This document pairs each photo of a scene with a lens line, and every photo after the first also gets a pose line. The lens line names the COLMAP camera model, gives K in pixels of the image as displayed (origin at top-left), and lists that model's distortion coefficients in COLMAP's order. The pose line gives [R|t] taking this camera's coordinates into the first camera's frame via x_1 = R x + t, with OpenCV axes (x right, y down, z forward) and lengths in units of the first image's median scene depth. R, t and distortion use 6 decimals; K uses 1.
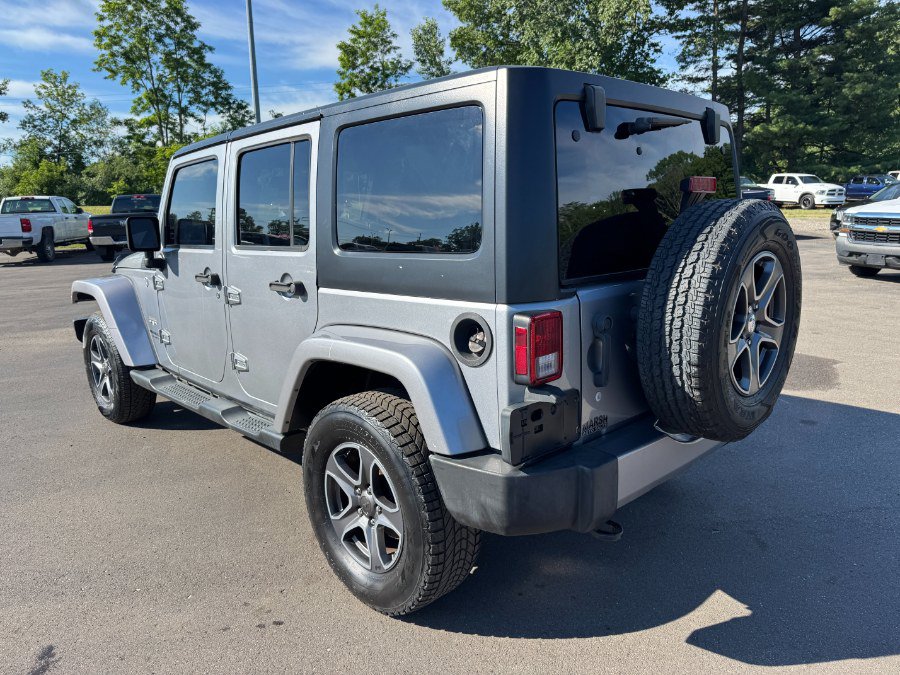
lens RADIAL K [[643.8, 0, 458.2], [0, 643.8, 346.7], [0, 0, 1]] dist [0.039043, -0.030141]
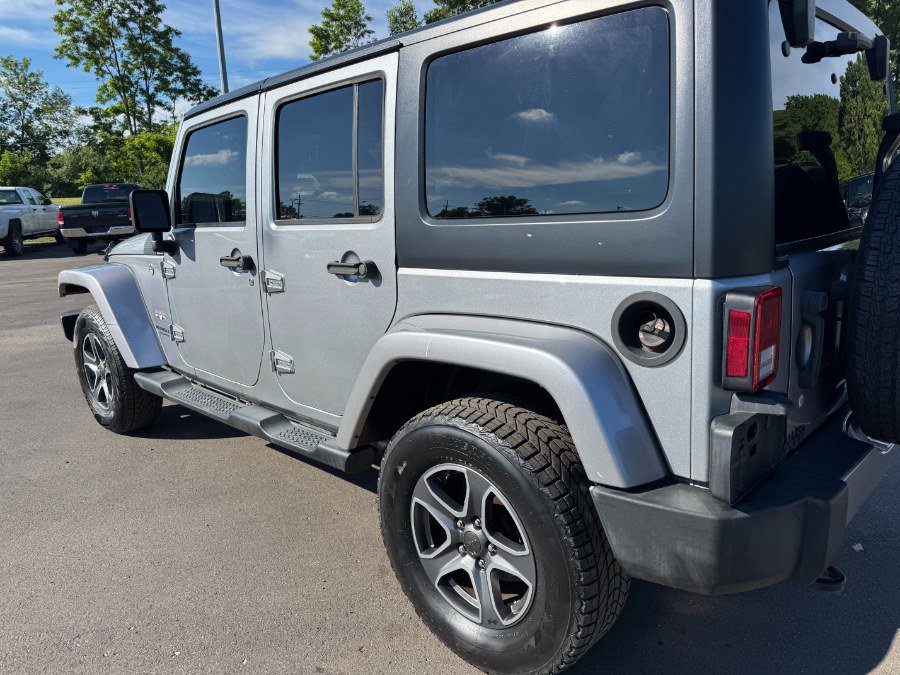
lens RADIAL K [[643.8, 0, 456.7], [0, 643.8, 349.2], [0, 0, 1]] dist [0.039043, -0.030141]
pose [[0.999227, -0.022424, 0.032298, -0.150185], [0.021738, 0.999534, 0.021424, -0.006300], [-0.032763, -0.020706, 0.999249, 0.180793]]
